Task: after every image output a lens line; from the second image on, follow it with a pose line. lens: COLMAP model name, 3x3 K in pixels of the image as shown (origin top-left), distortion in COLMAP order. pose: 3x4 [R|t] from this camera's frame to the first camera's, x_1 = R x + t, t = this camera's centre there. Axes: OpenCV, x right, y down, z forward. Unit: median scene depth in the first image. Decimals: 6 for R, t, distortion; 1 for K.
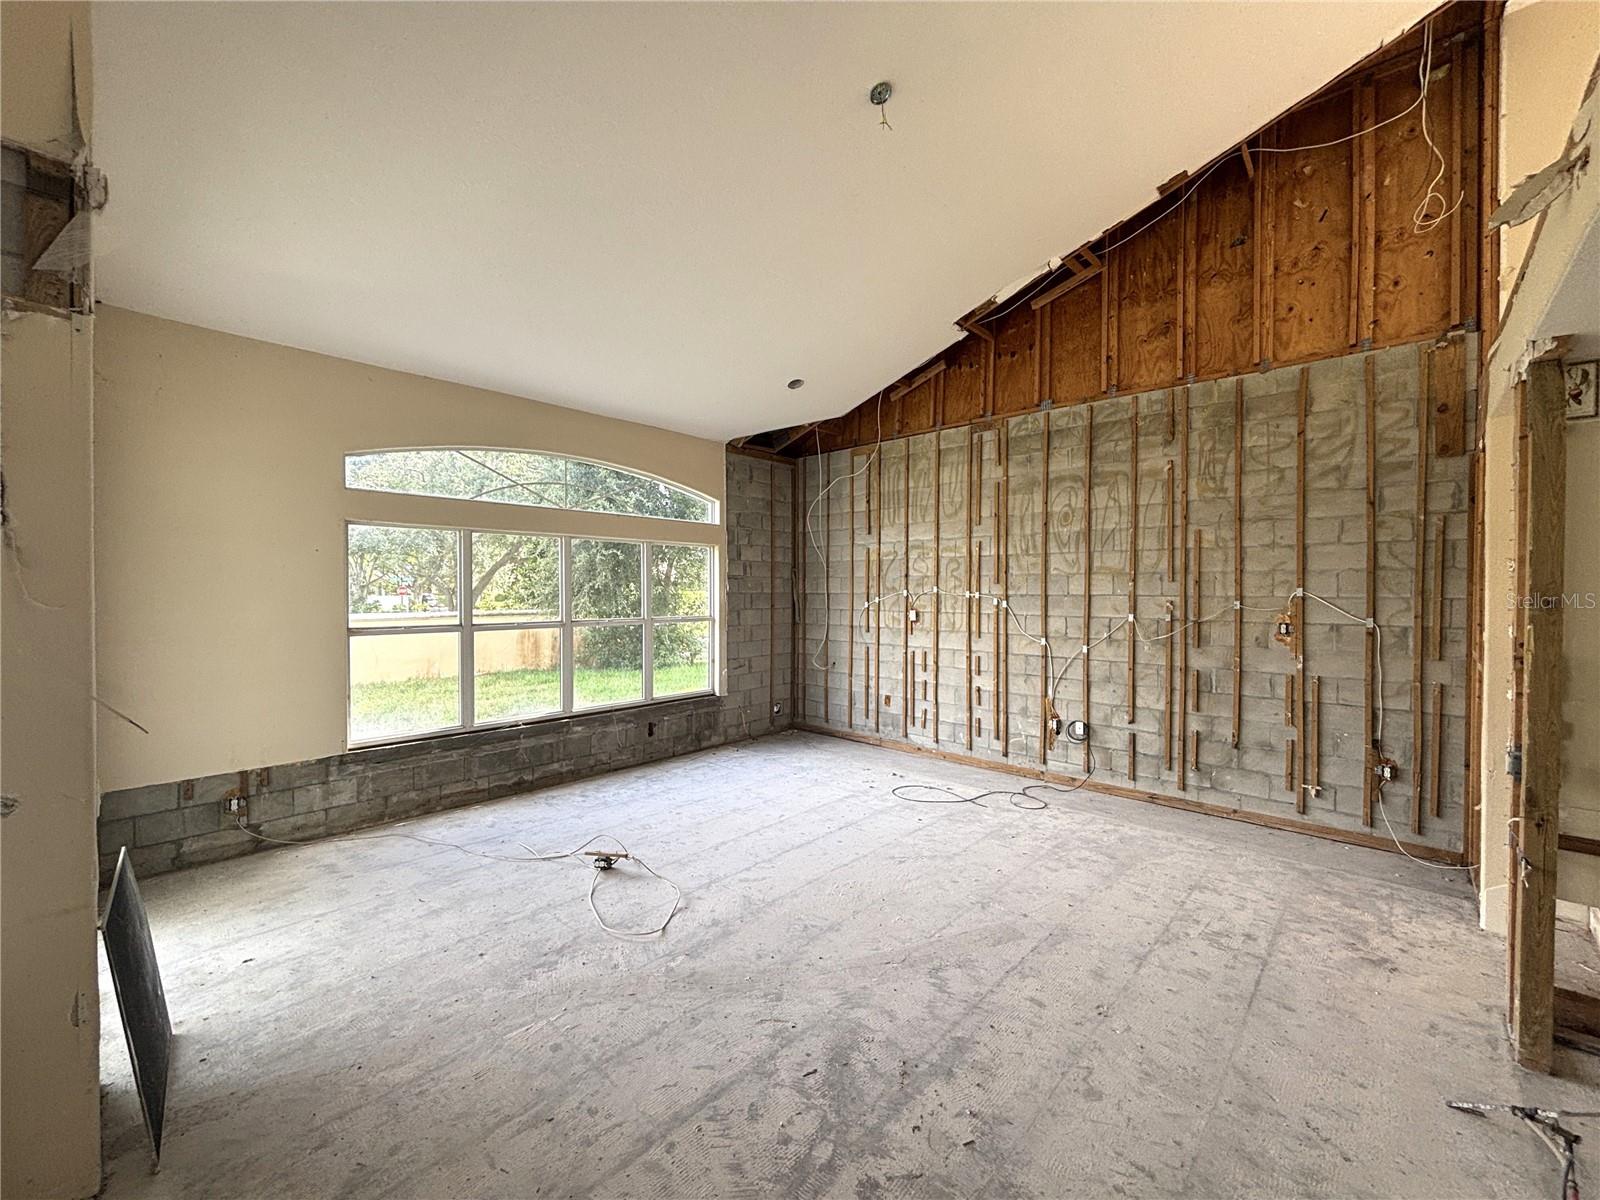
lens RADIAL K [[650.7, 0, 795.3], [0, 650.7, 600.2], [0, 0, 1]] dist [0.000786, 0.000517]
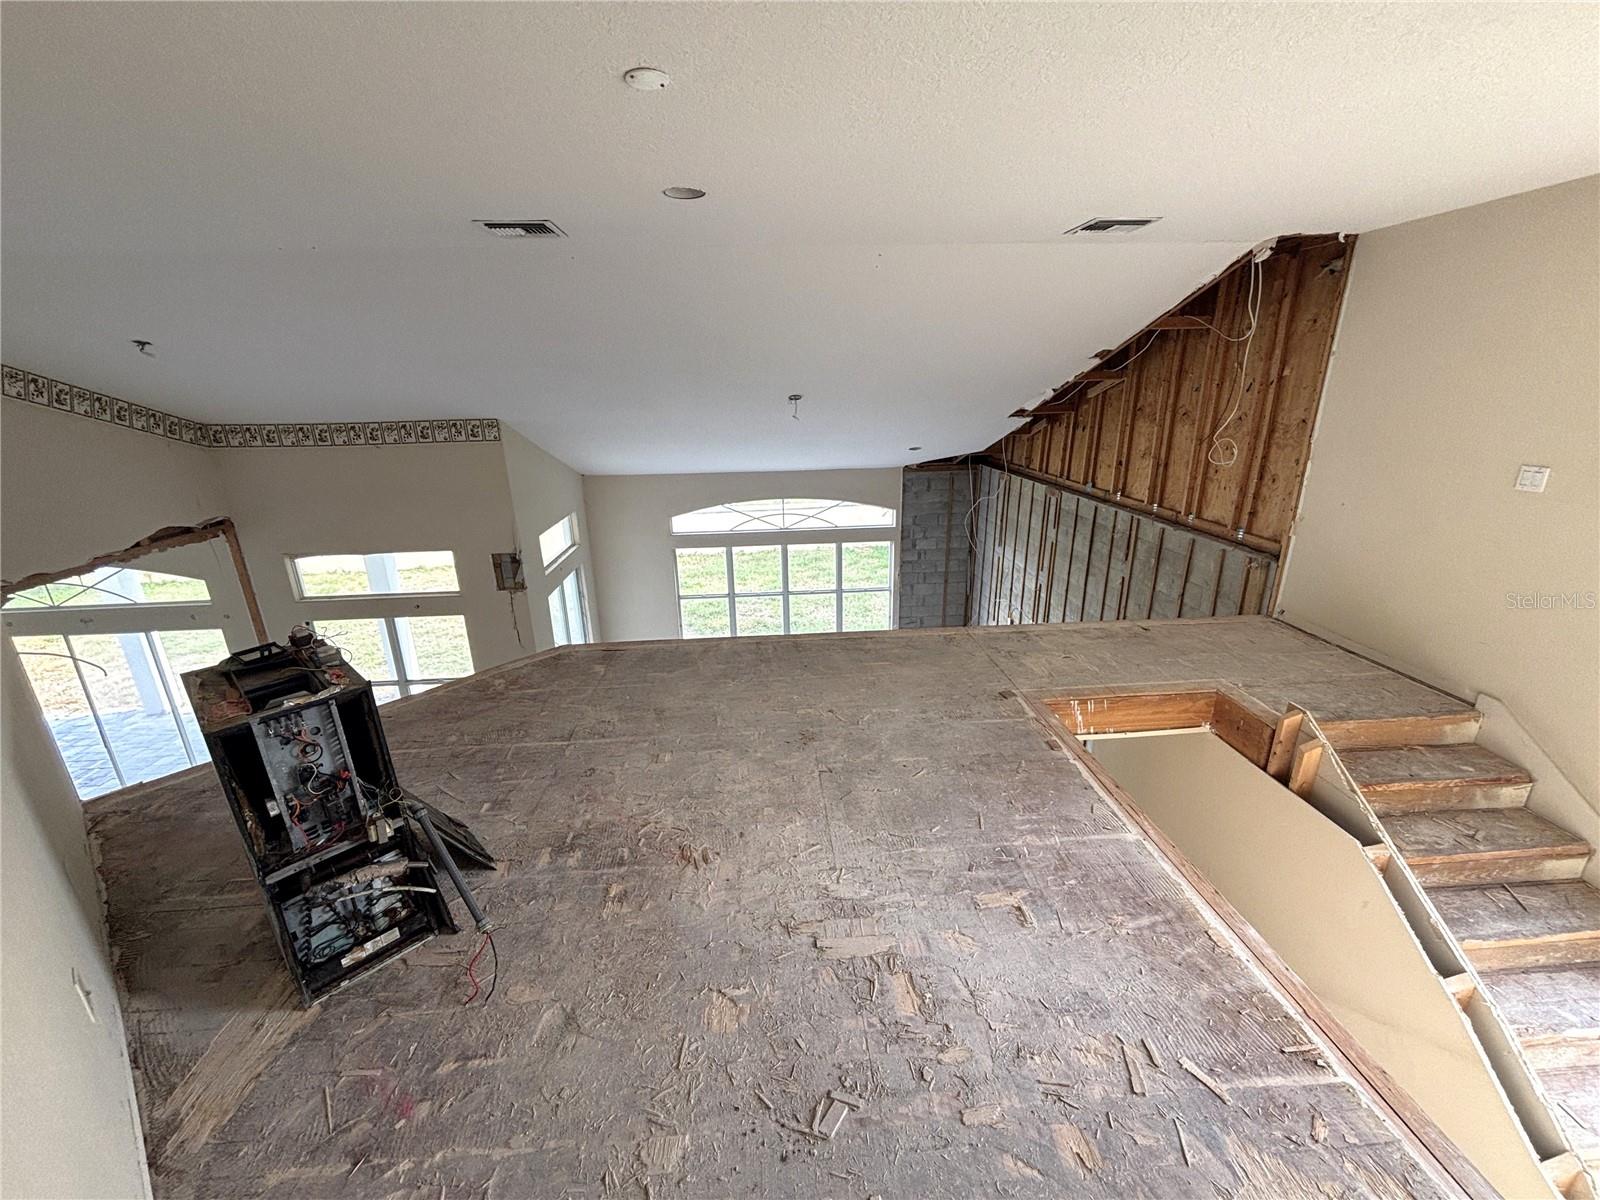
lens RADIAL K [[650.7, 0, 793.5], [0, 650.7, 602.1], [0, 0, 1]] dist [0.000786, 0.000517]
pose [[0.723814, 0.199569, -0.660504, 1.062584], [0.016011, 0.952143, 0.305233, -0.610597], [0.689809, -0.231507, 0.685979, -0.241815]]
